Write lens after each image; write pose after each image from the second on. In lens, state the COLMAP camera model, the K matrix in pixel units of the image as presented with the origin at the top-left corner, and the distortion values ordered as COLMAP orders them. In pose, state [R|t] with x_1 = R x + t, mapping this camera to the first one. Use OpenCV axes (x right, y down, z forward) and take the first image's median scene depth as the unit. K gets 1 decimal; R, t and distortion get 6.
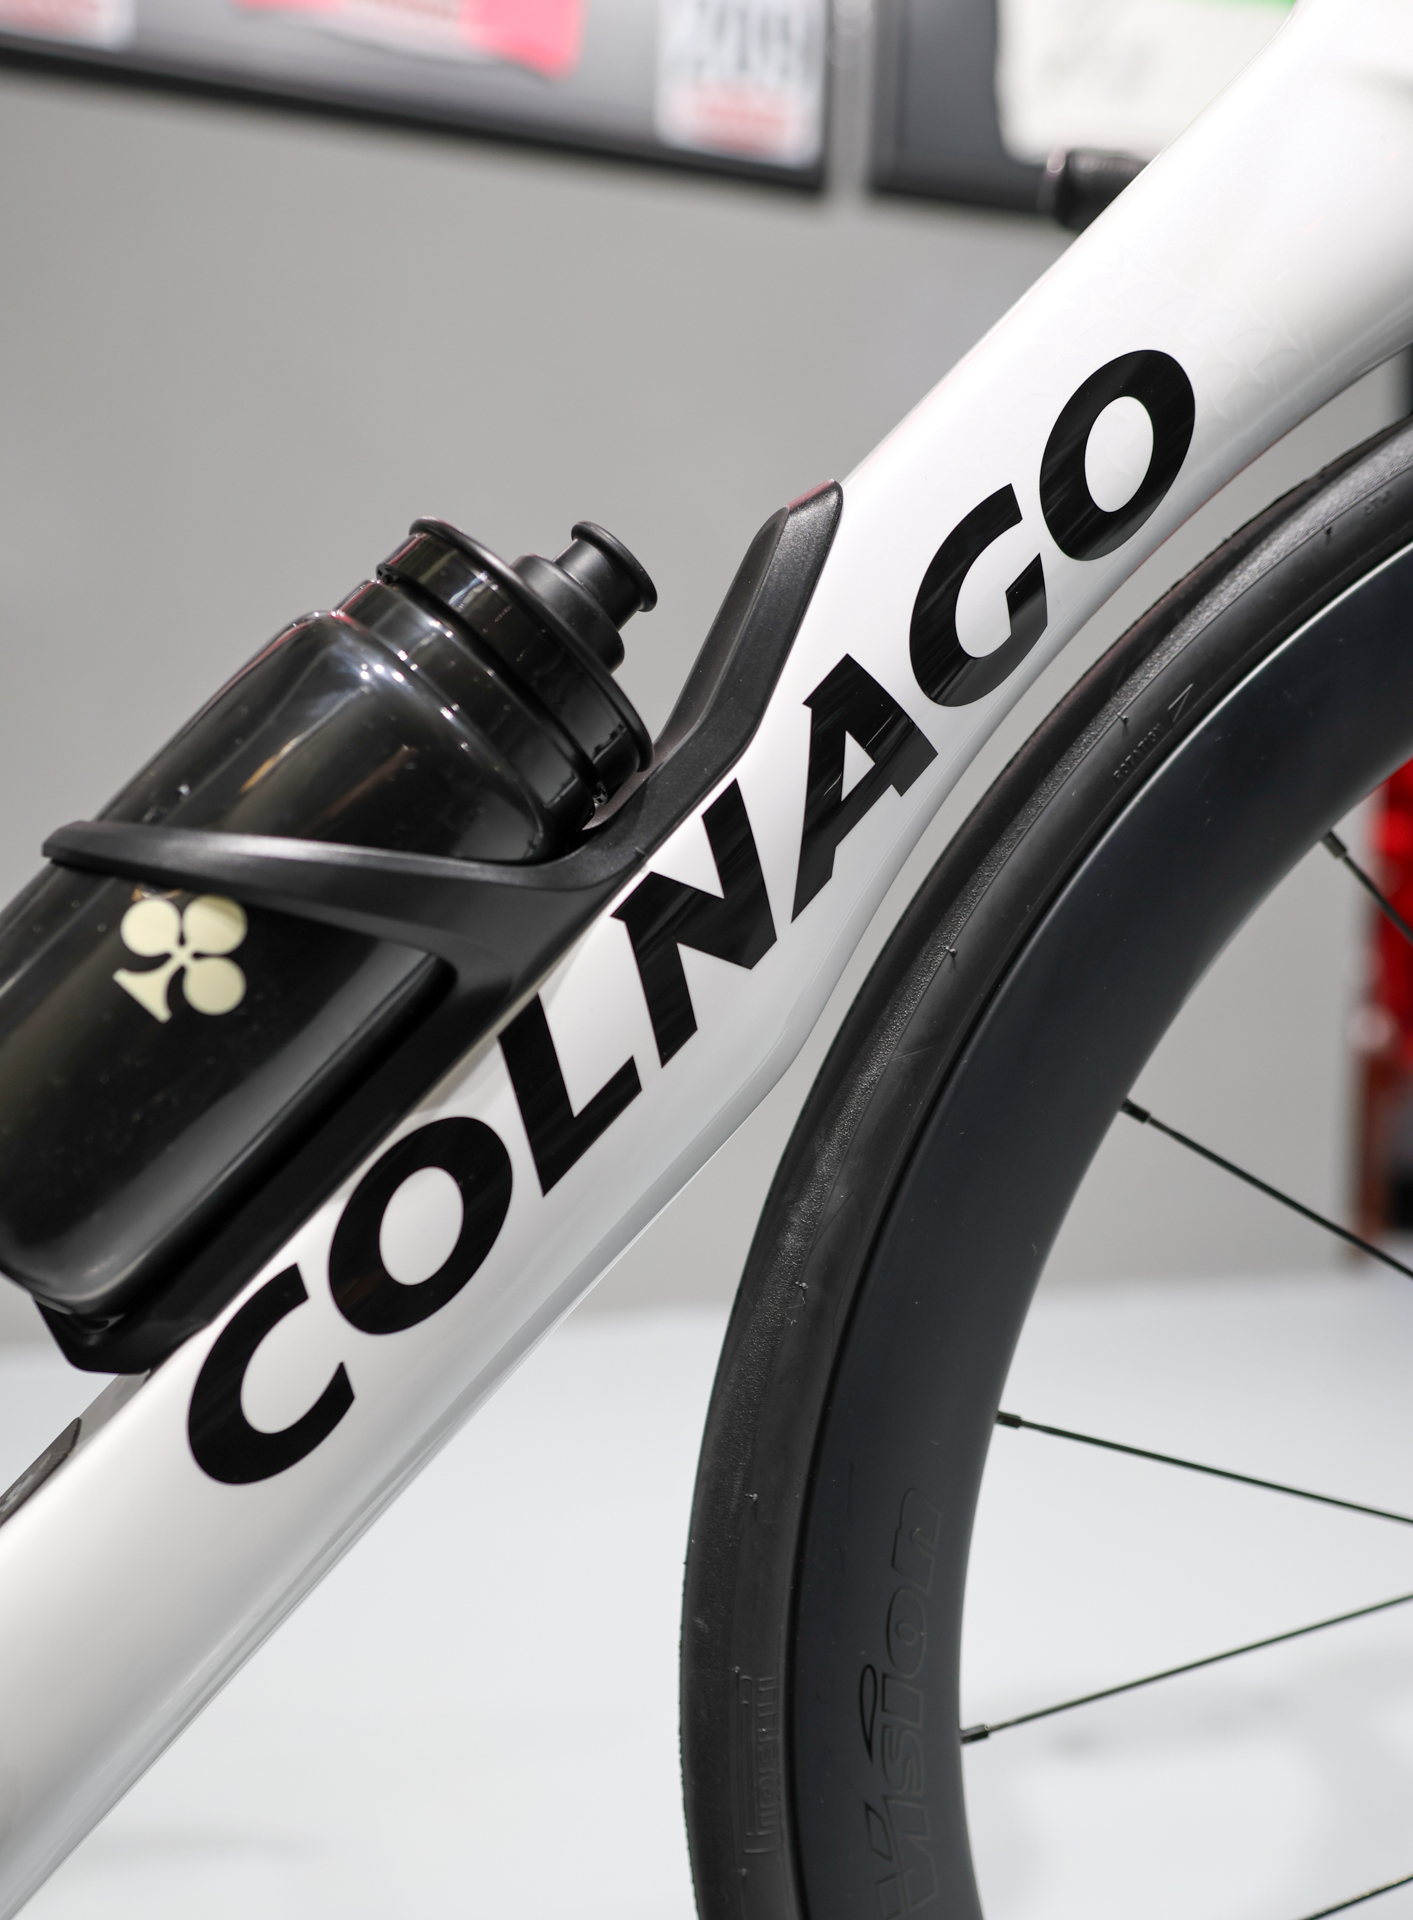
lens RADIAL K [[1698.6, 0, 641.1], [0, 1698.6, 1087.6], [0, 0, 1]] dist [-0.029269, 0.012701]
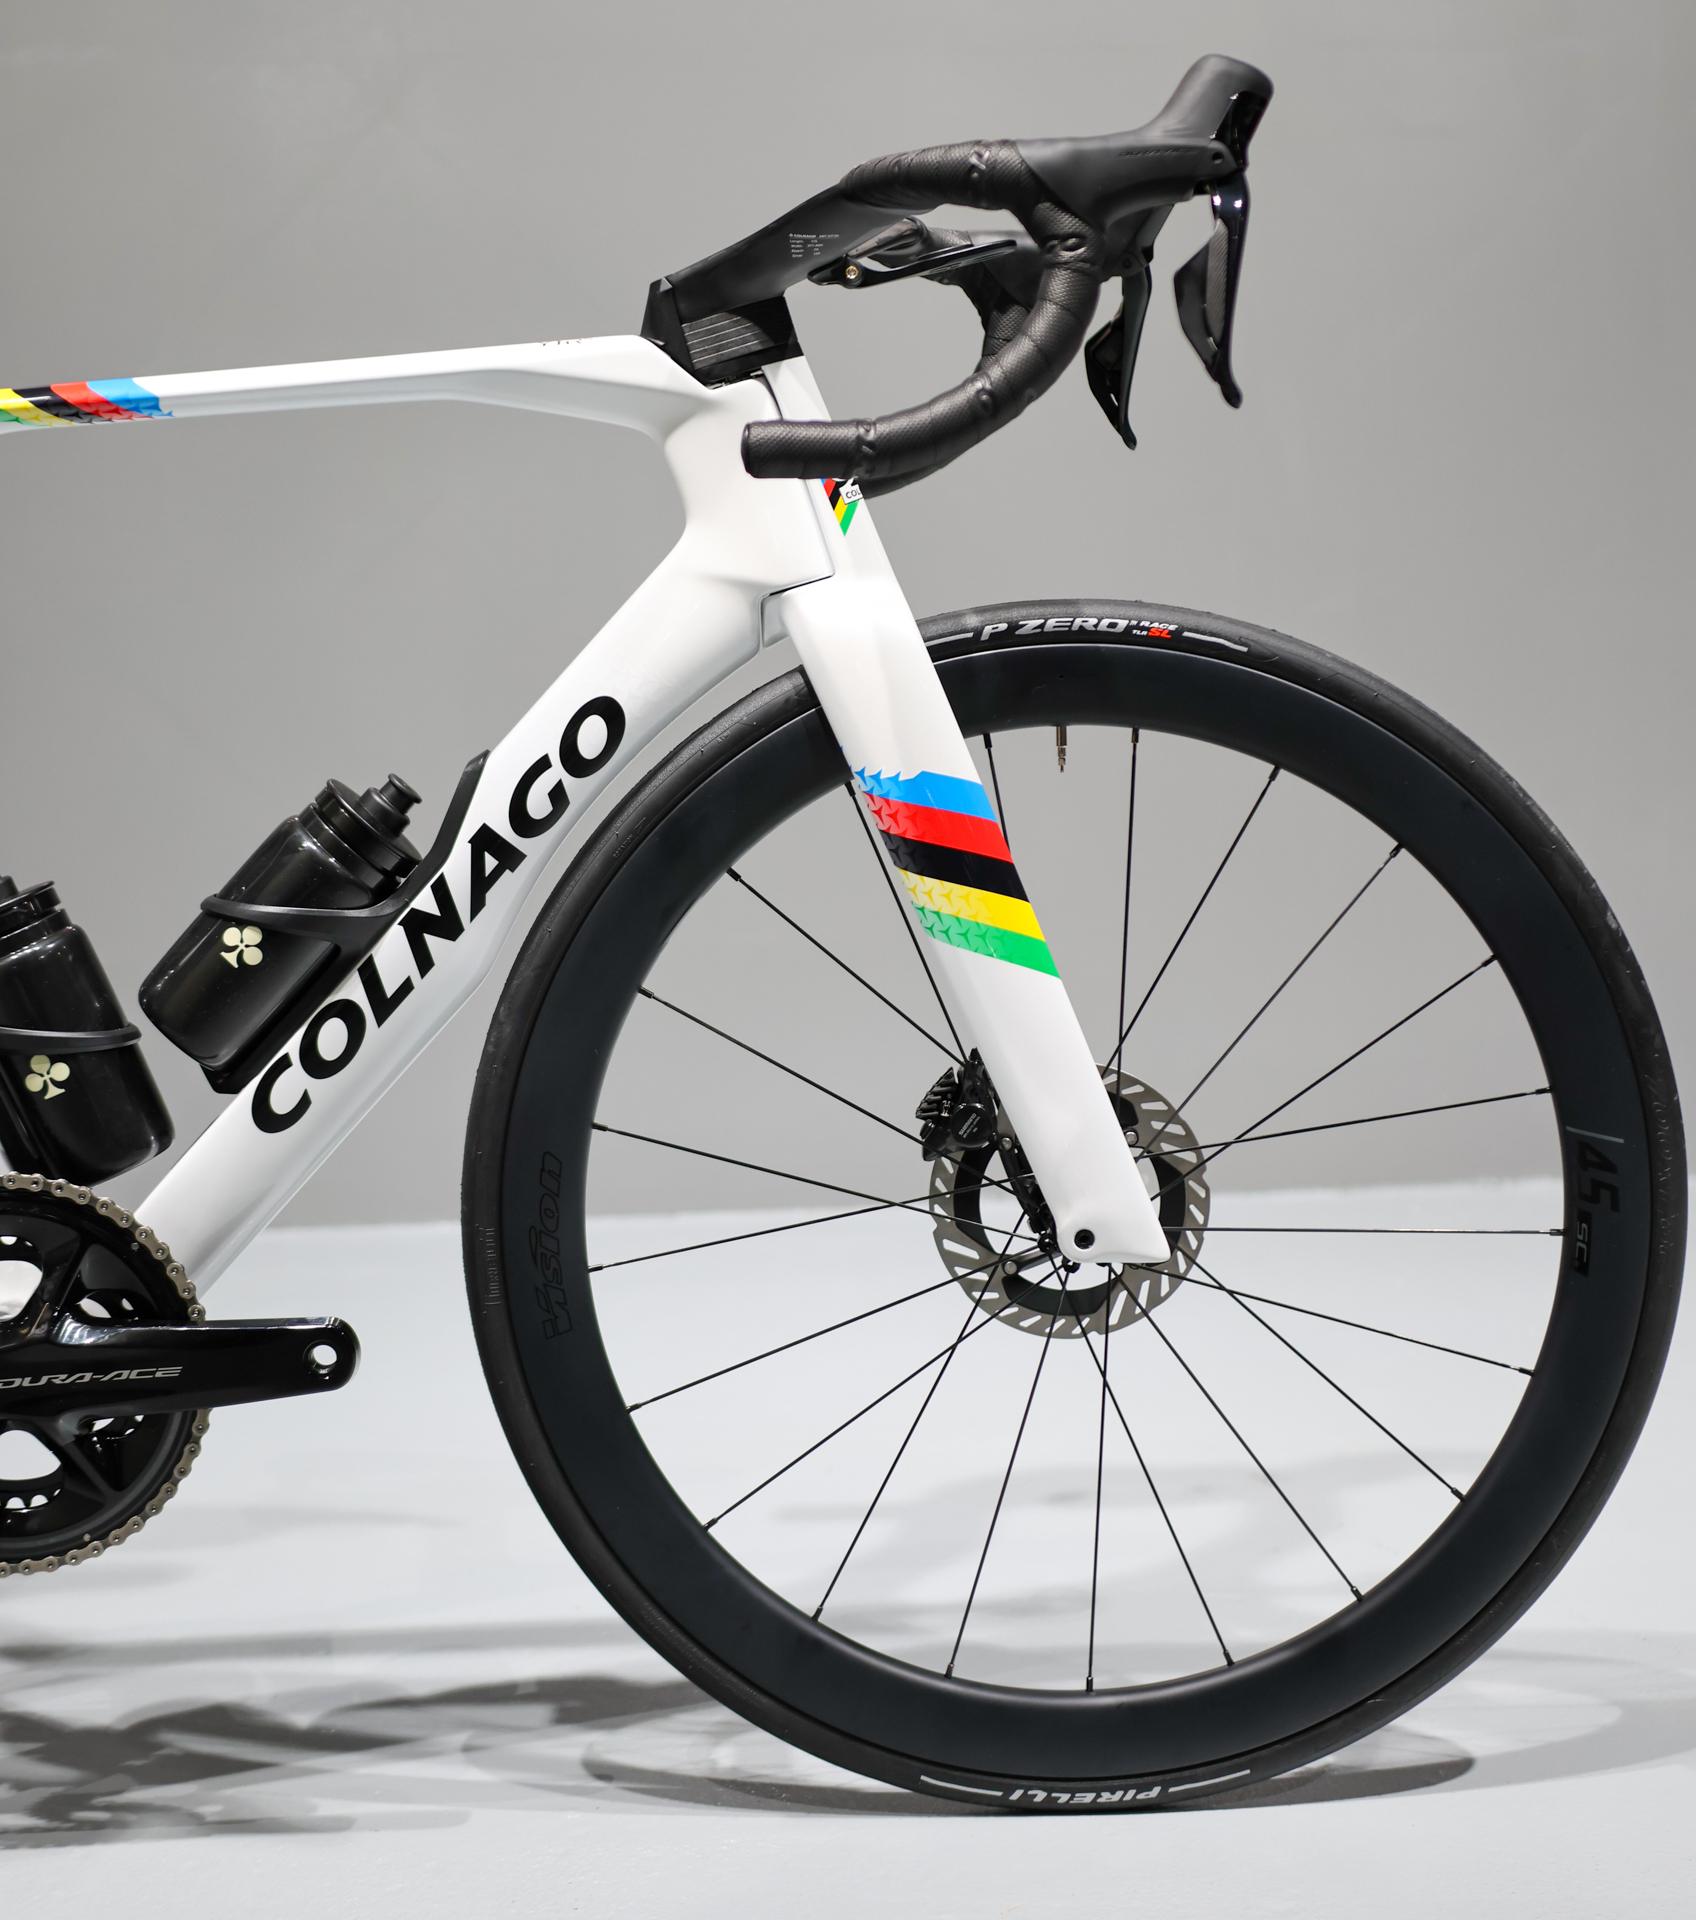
lens RADIAL K [[3571.3, 0, 844.4], [0, 3571.3, 964.3], [0, 0, 1]] dist [-0.027816, 0.000000]
pose [[0.980513, -0.024821, -0.194878, 1.786172], [0.021015, 0.999546, -0.021570, 0.100733], [0.195325, 0.017054, 0.980590, -4.444033]]
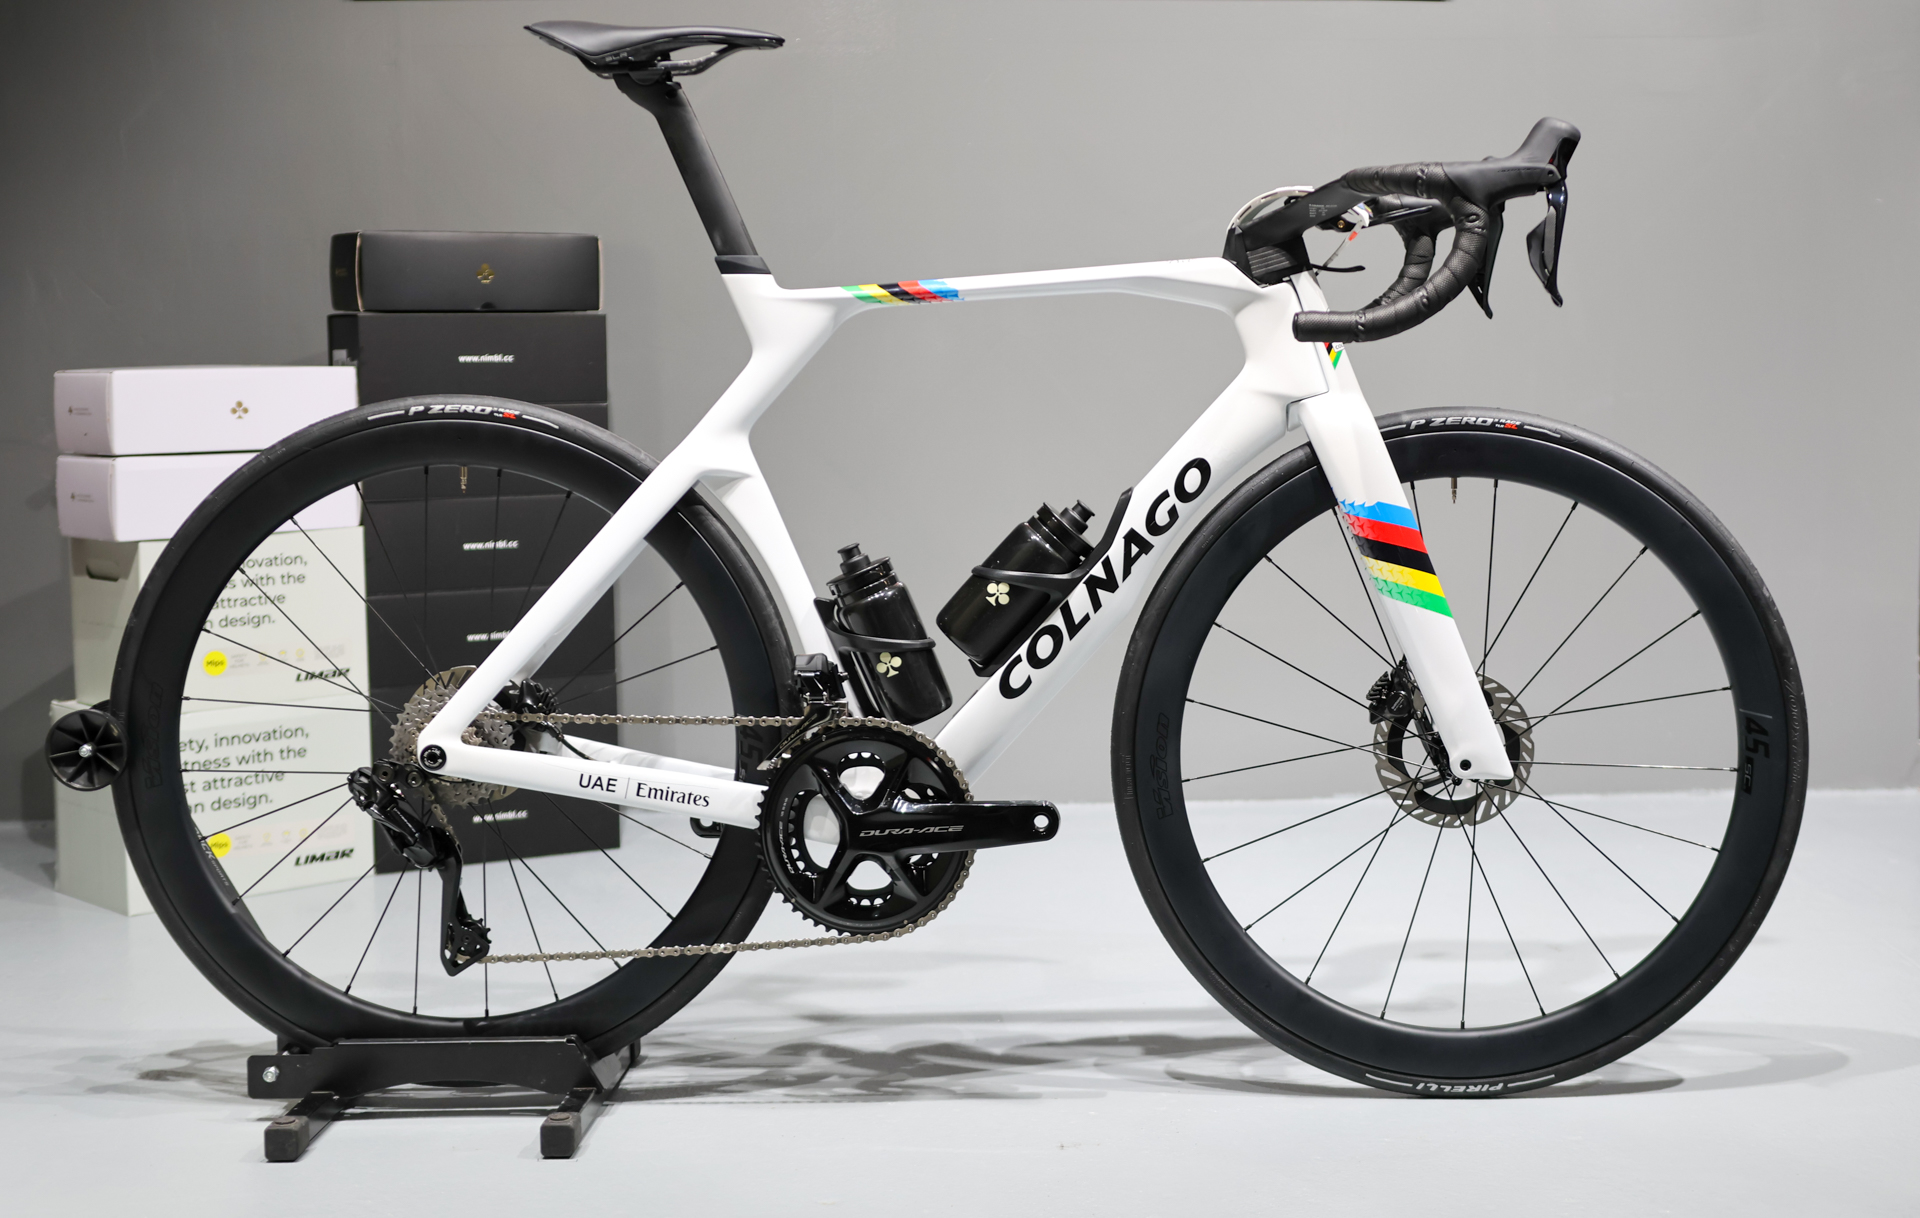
lens RADIAL K [[3166.1, 0, 964.5], [0, 3166.1, 598.4], [0, 0, 1]] dist [-0.057456, 0.000000]
pose [[0.968634, -0.018410, -0.247808, 1.895940], [0.004640, 0.998418, -0.056038, 0.447746], [0.248448, 0.053131, 0.967187, -7.836009]]
